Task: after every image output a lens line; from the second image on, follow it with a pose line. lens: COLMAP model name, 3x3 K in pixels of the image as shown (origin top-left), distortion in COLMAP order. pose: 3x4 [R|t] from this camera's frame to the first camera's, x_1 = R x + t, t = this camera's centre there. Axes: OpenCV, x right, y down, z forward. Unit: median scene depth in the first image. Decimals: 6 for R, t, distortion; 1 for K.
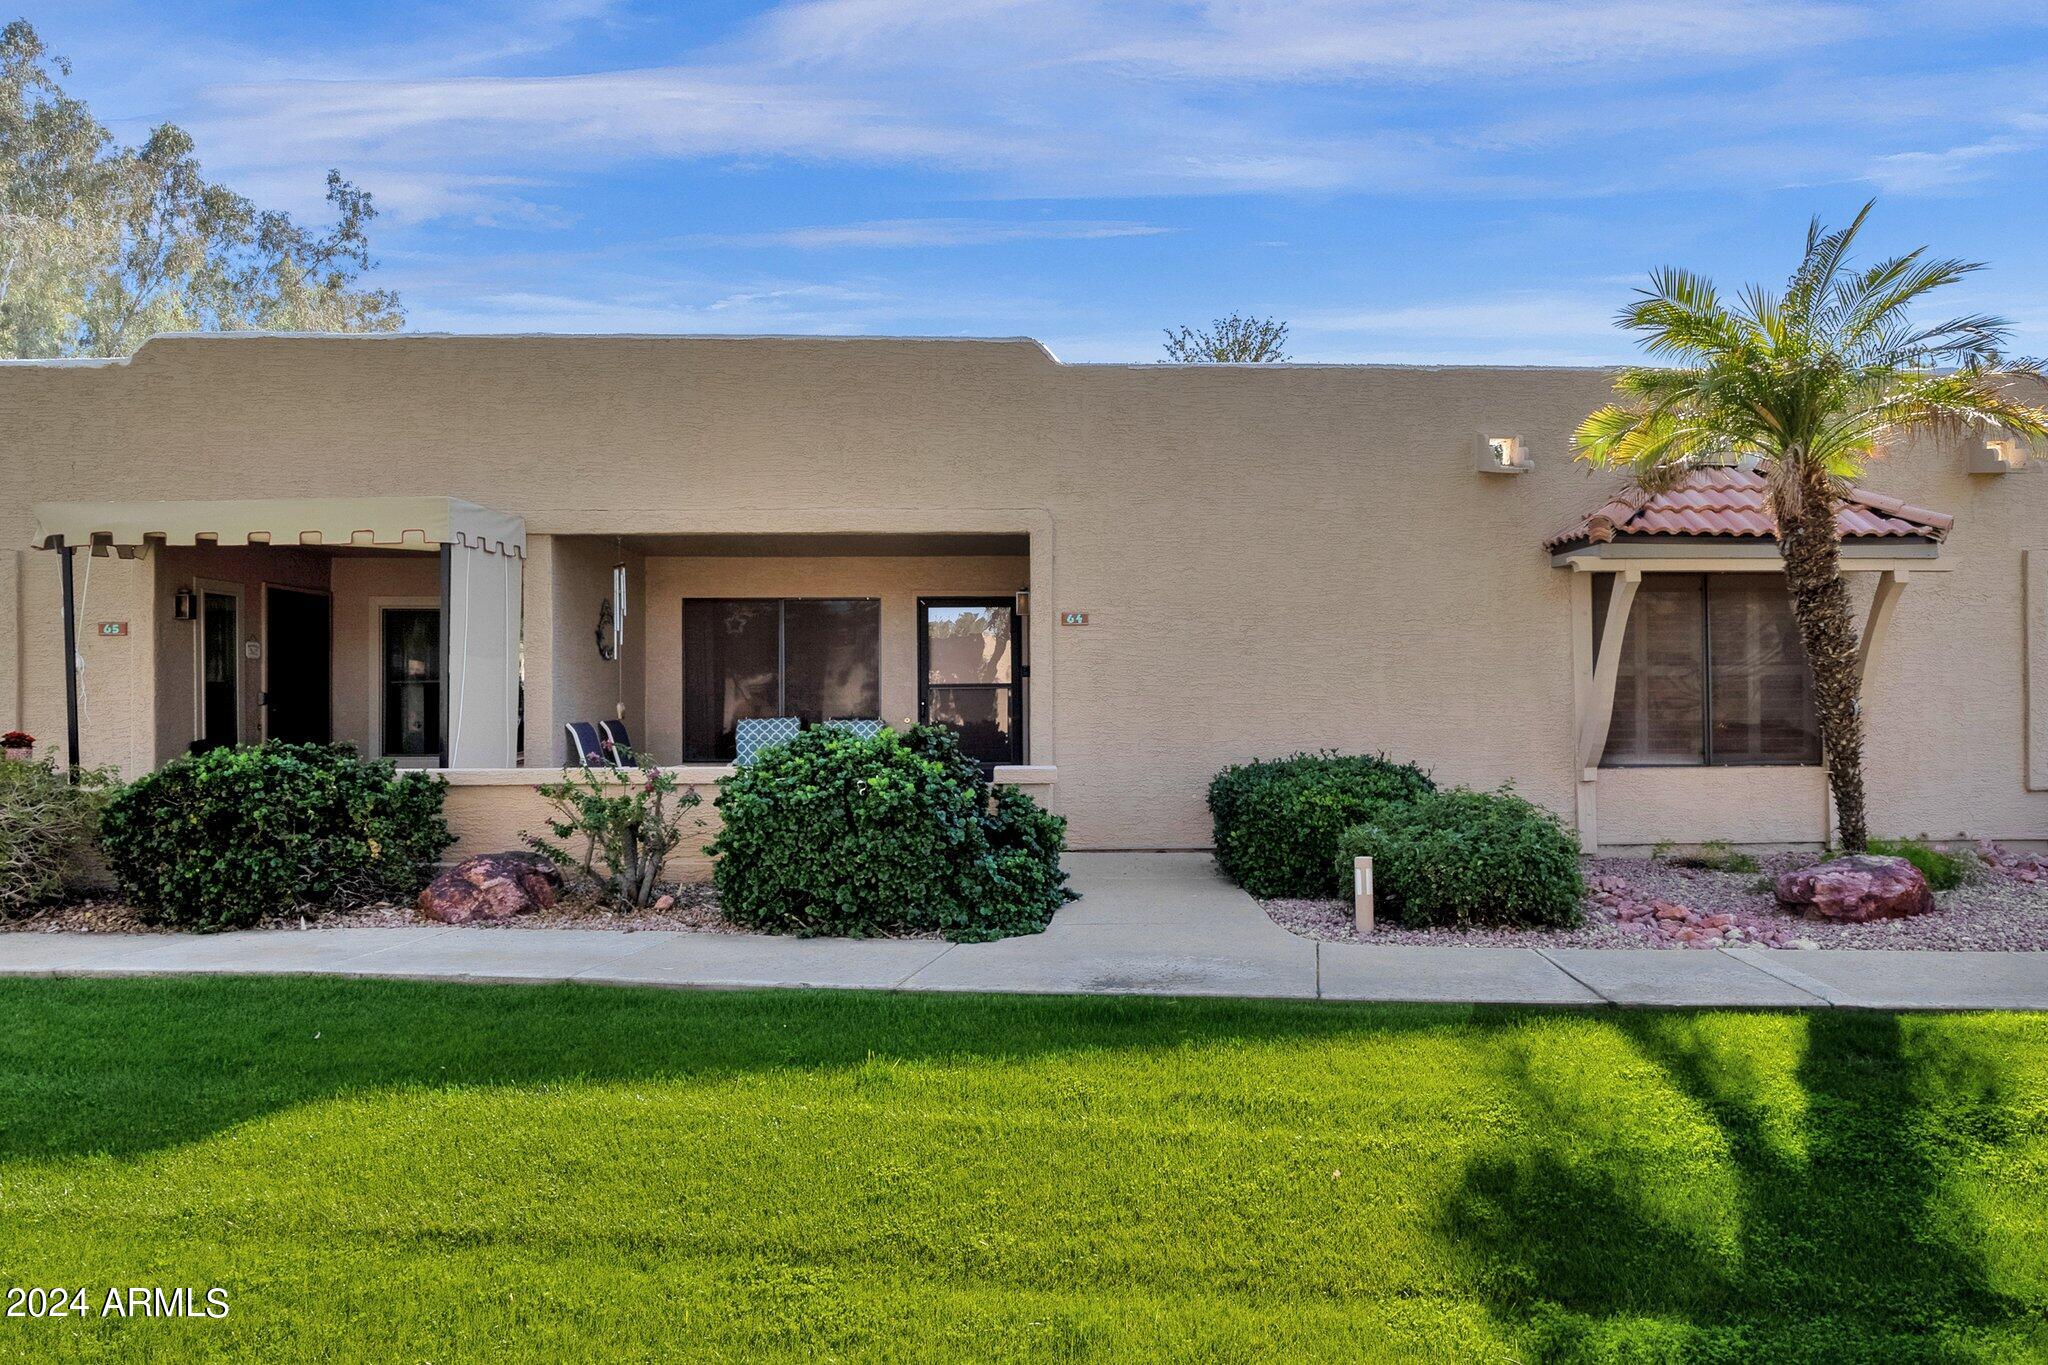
lens RADIAL K [[1273.0, 0, 1024.0], [0, 1273.0, 720.3], [0, 0, 1]] dist [-0.008526, 0.001574]
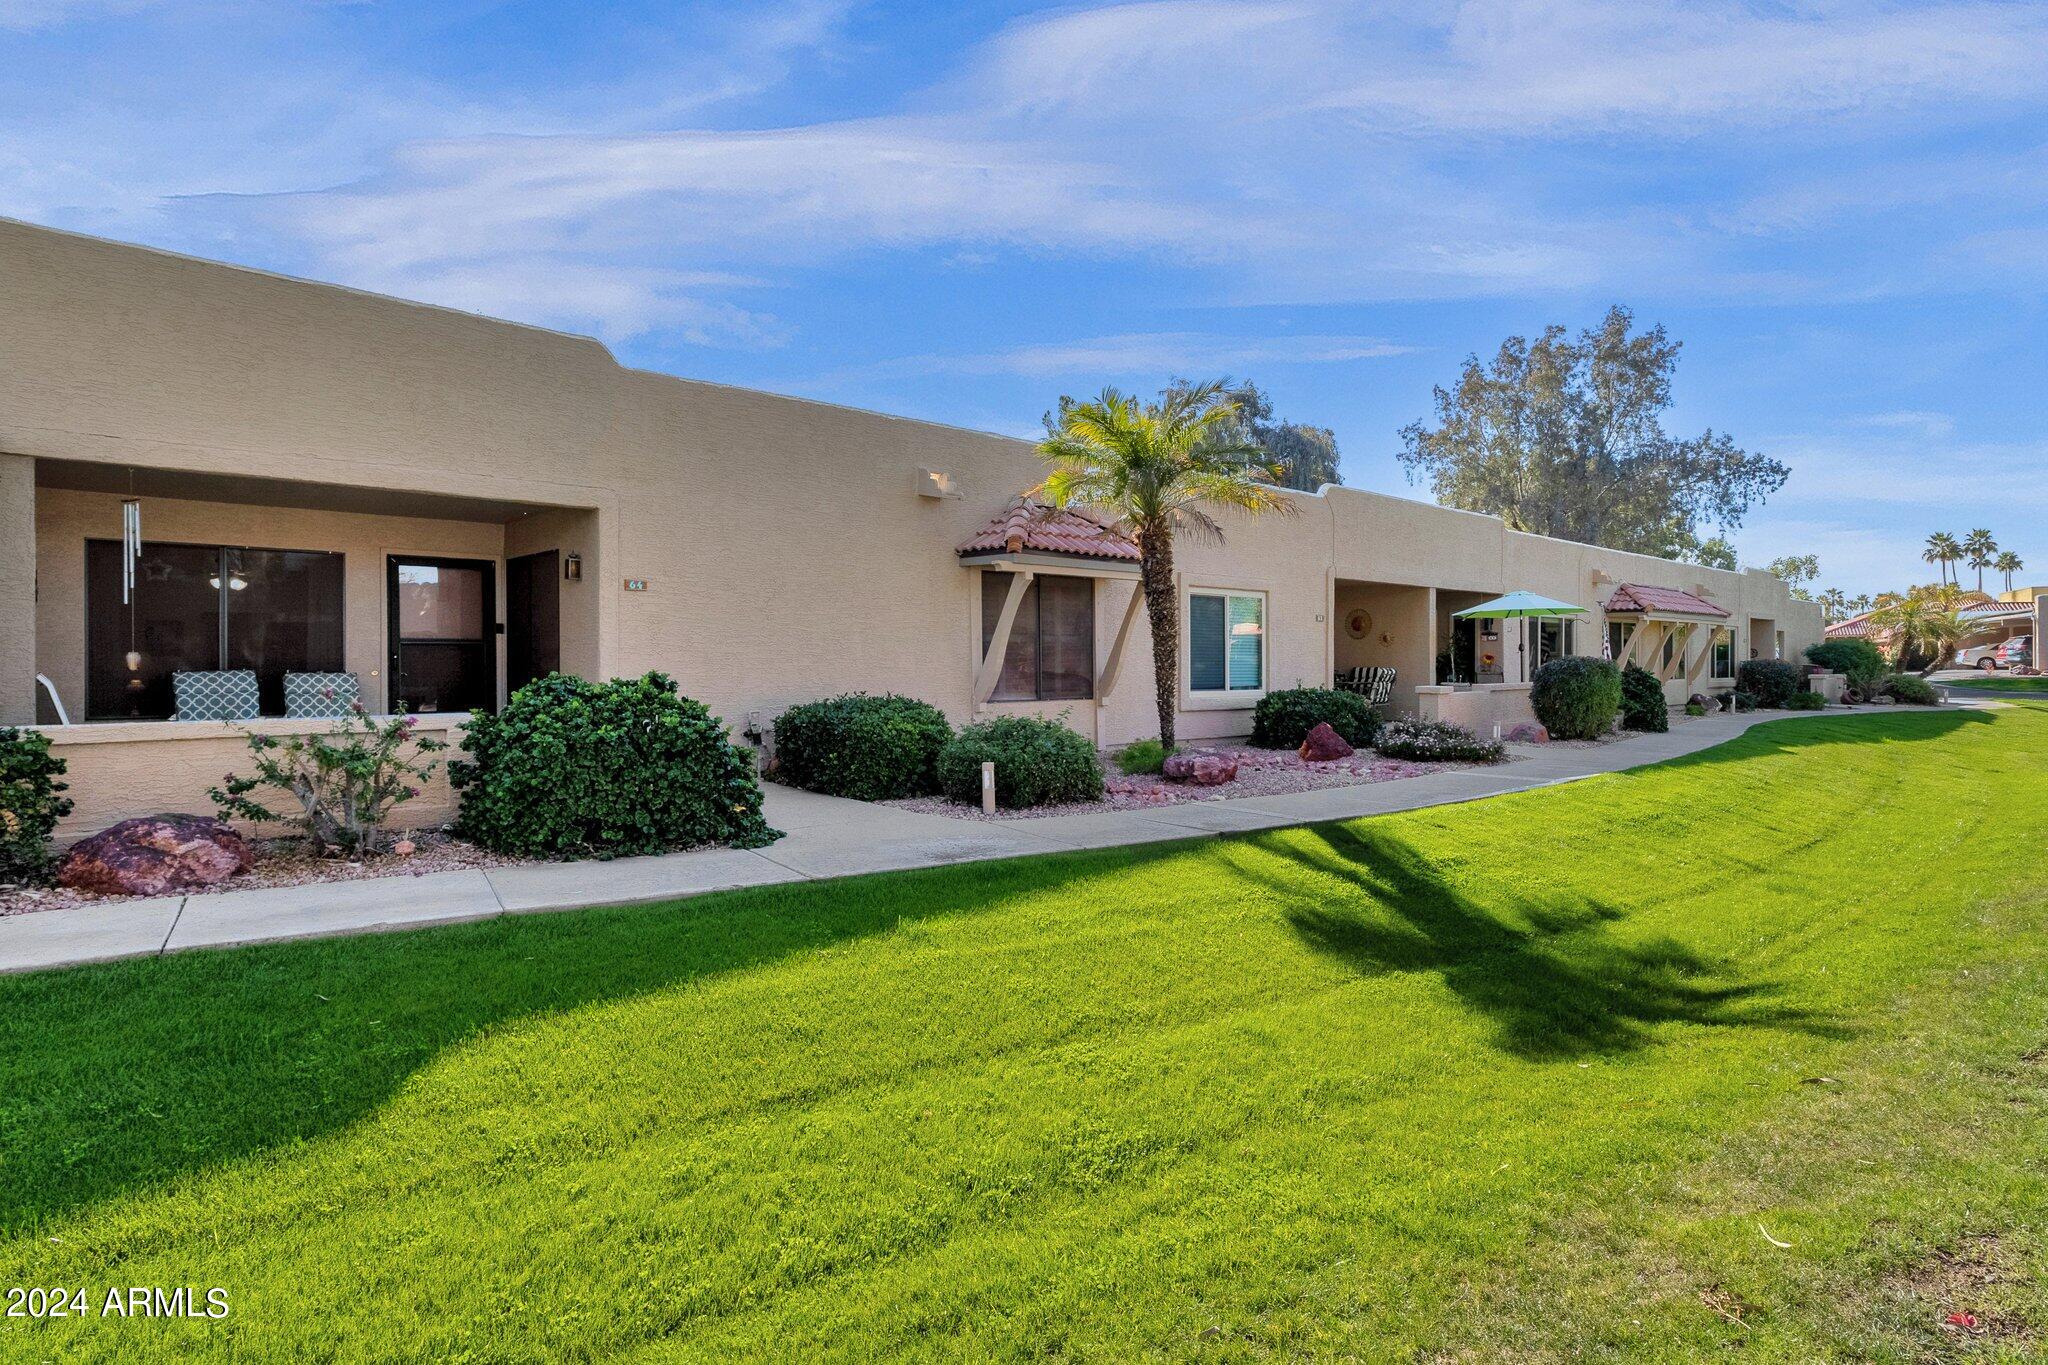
lens RADIAL K [[1011.3, 0, 1024.0], [0, 1011.3, 682.5], [0, 0, 1]] dist [0.006507, 0.000956]
pose [[0.794605, -0.007873, 0.607076, -0.373948], [0.003771, 0.999961, 0.008032, 0.006544], [-0.607116, -0.004093, 0.794603, 0.055599]]
